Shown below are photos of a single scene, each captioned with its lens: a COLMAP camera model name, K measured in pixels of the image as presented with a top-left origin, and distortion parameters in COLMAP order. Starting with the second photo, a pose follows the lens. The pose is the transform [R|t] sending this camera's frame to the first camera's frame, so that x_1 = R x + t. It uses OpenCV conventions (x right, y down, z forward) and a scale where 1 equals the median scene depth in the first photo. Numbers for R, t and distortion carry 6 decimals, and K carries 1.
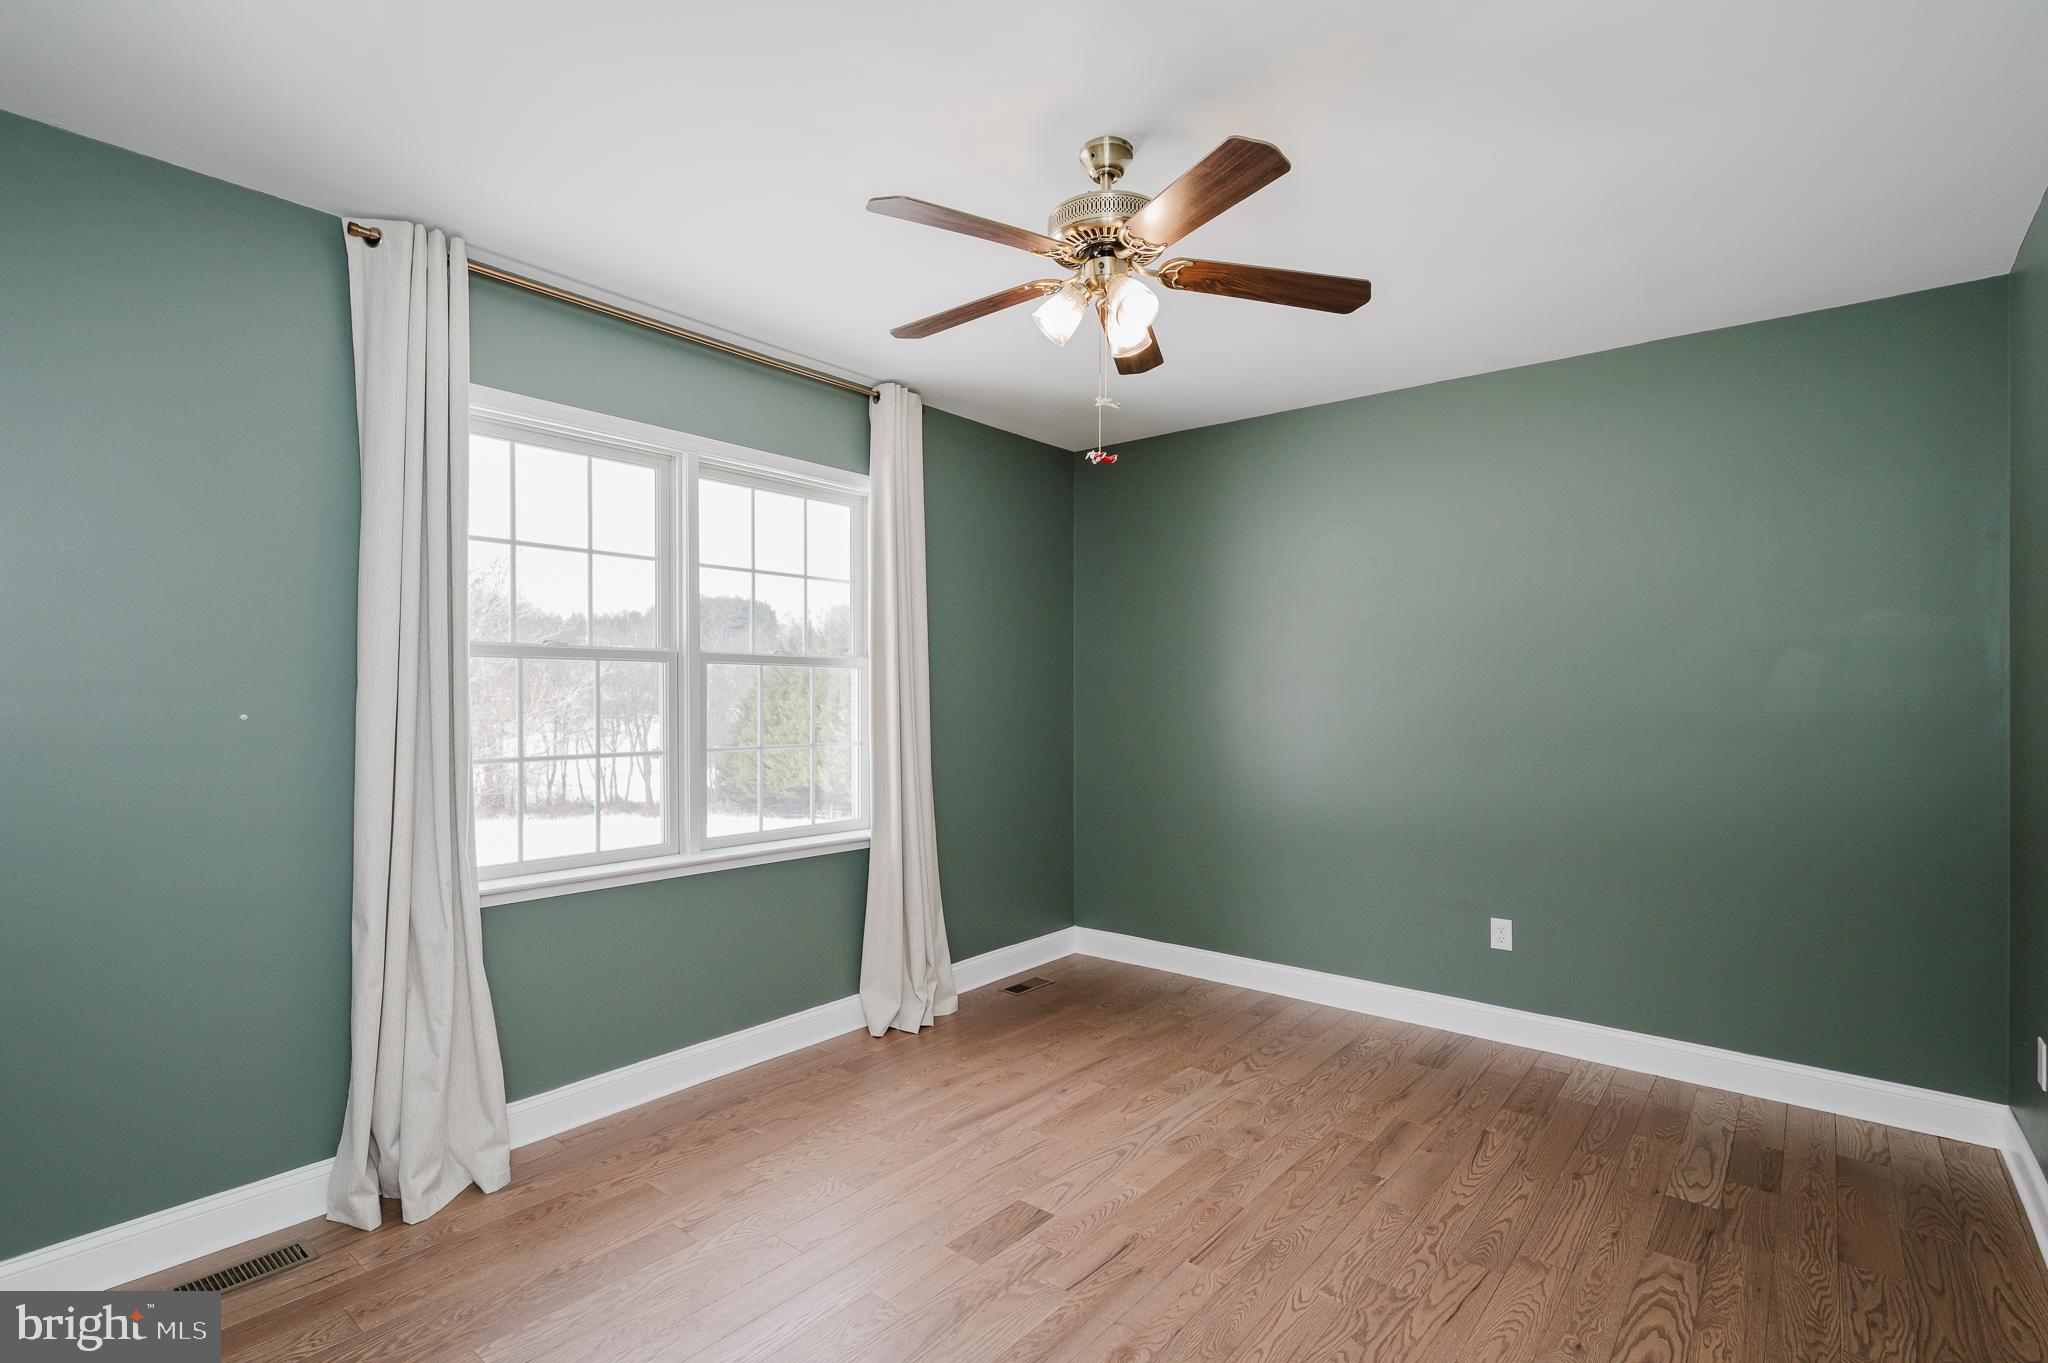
lens RADIAL K [[1019.9, 0, 1024.0], [0, 1019.9, 681.5], [0, 0, 1]] dist [0.000782, 0.000059]
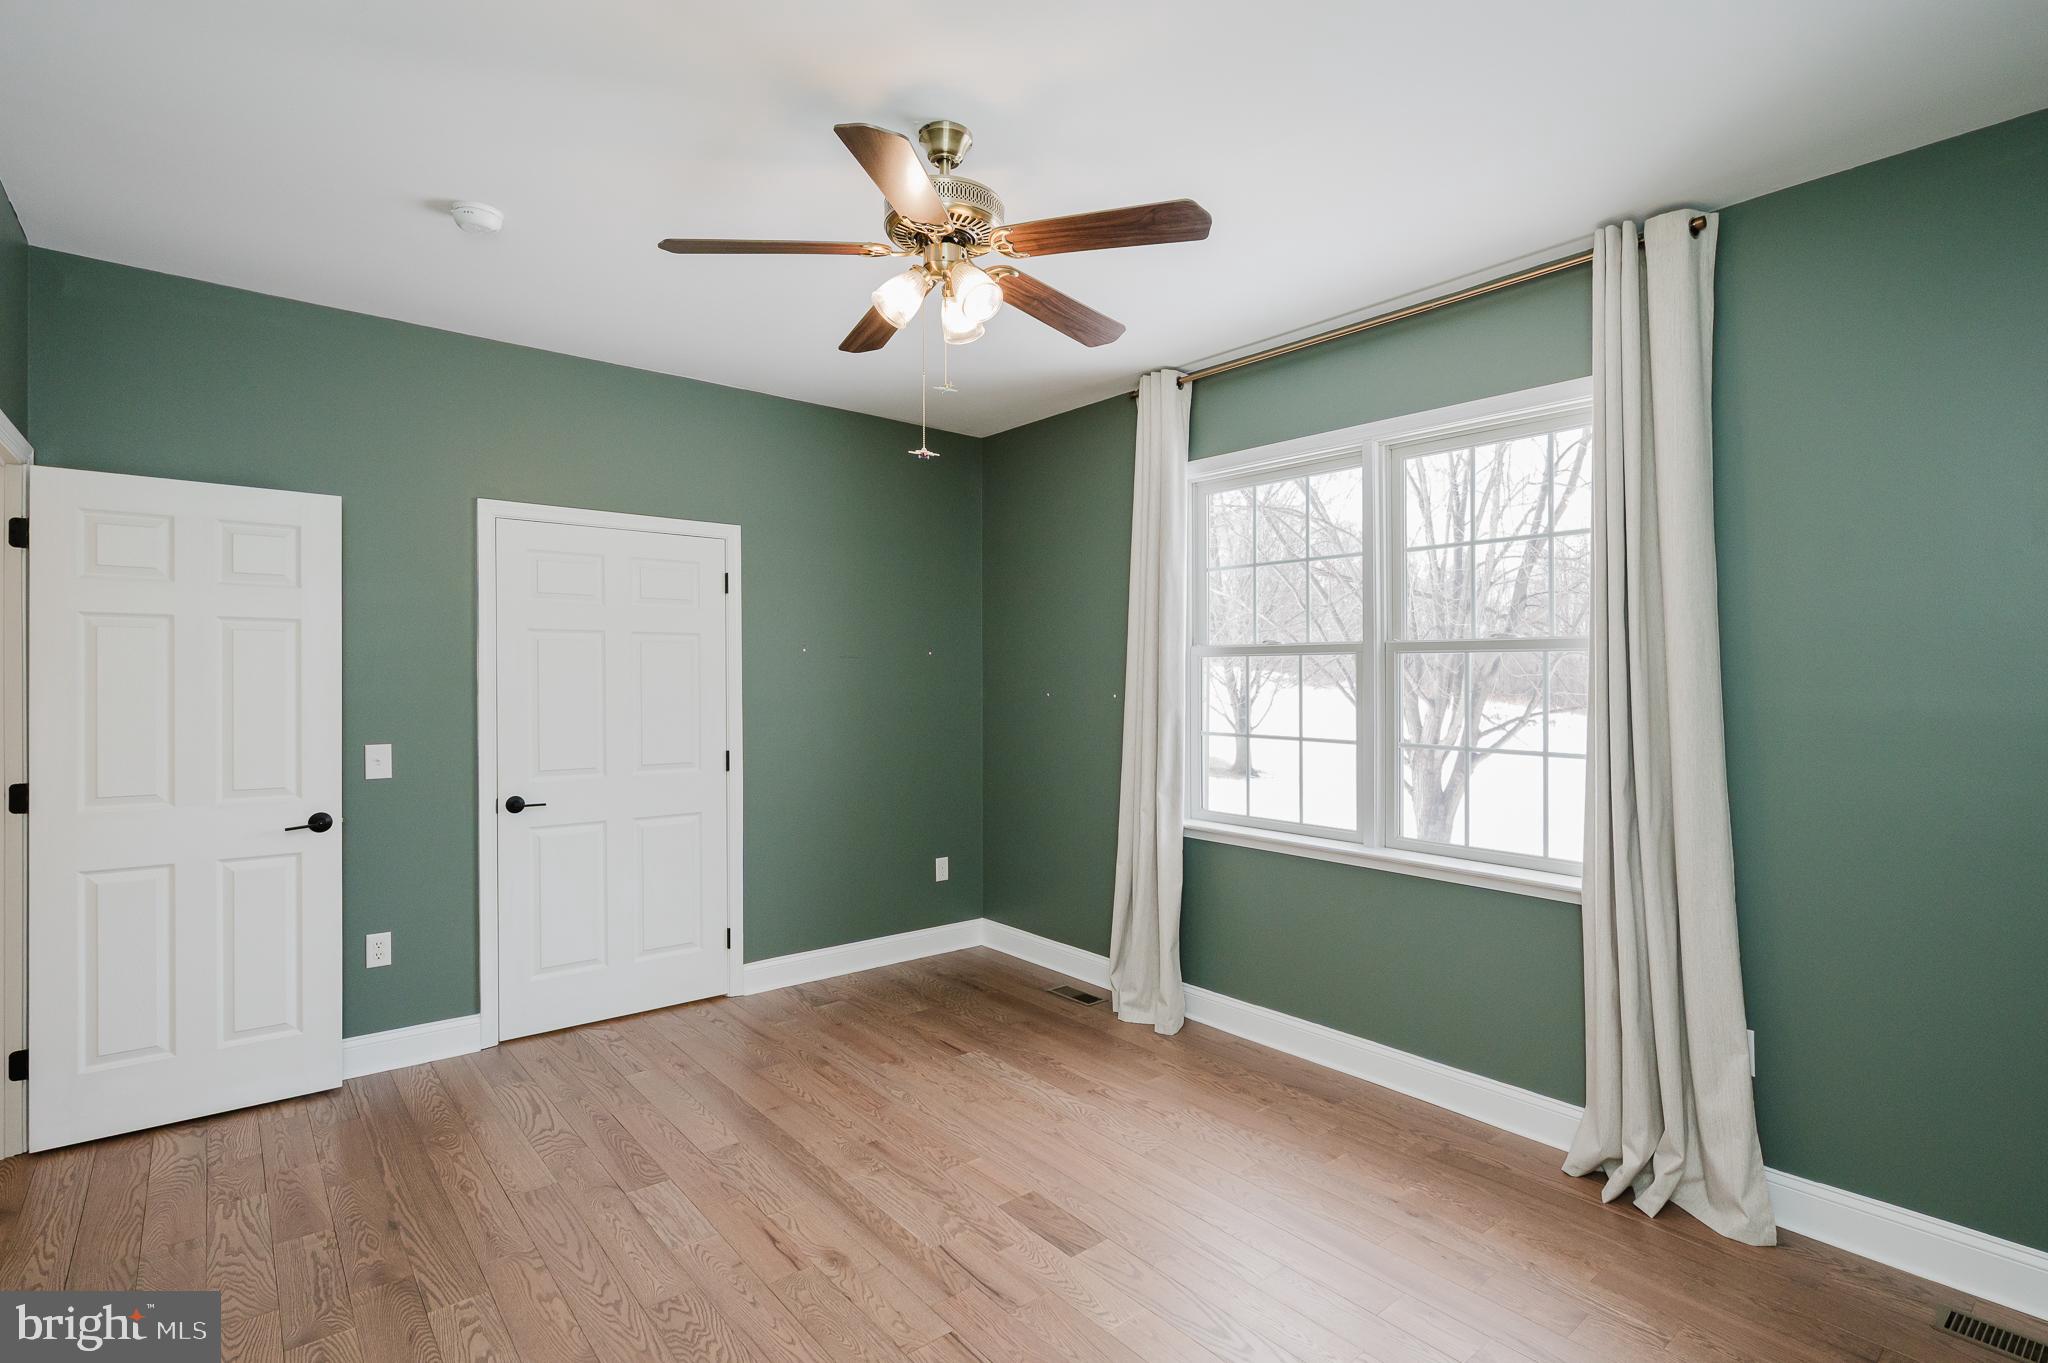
lens RADIAL K [[1019.9, 0, 1024.0], [0, 1019.9, 681.5], [0, 0, 1]] dist [0.000782, 0.000059]
pose [[-0.239188, -0.002483, -0.970970, 0.834837], [0.007127, 0.999965, -0.004313, 0.012406], [0.970947, -0.007951, -0.239162, 1.066089]]
